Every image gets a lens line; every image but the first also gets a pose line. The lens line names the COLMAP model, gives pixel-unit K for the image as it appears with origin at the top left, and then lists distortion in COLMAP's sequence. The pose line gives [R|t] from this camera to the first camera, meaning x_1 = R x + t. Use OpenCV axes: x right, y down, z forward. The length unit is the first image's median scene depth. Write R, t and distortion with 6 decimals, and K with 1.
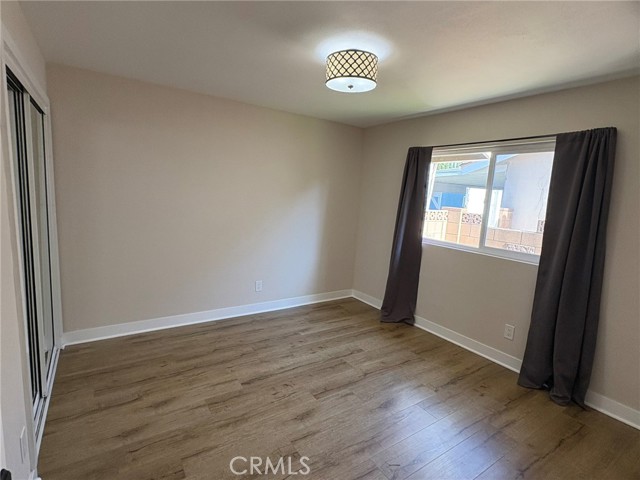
lens RADIAL K [[326.1, 0, 320.0], [0, 326.1, 240.0], [0, 0, 1]] dist [0.002578, 0.000388]
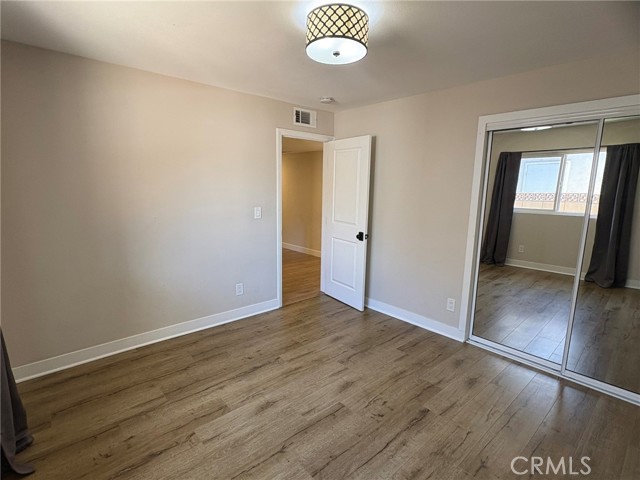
lens RADIAL K [[326.1, 0, 320.0], [0, 326.1, 240.0], [0, 0, 1]] dist [0.002578, 0.000388]
pose [[-0.987903, -0.050210, -0.146718, 0.209953], [-0.092153, 0.951032, 0.295037, -0.236046], [0.124720, 0.304988, -0.944154, 1.729904]]
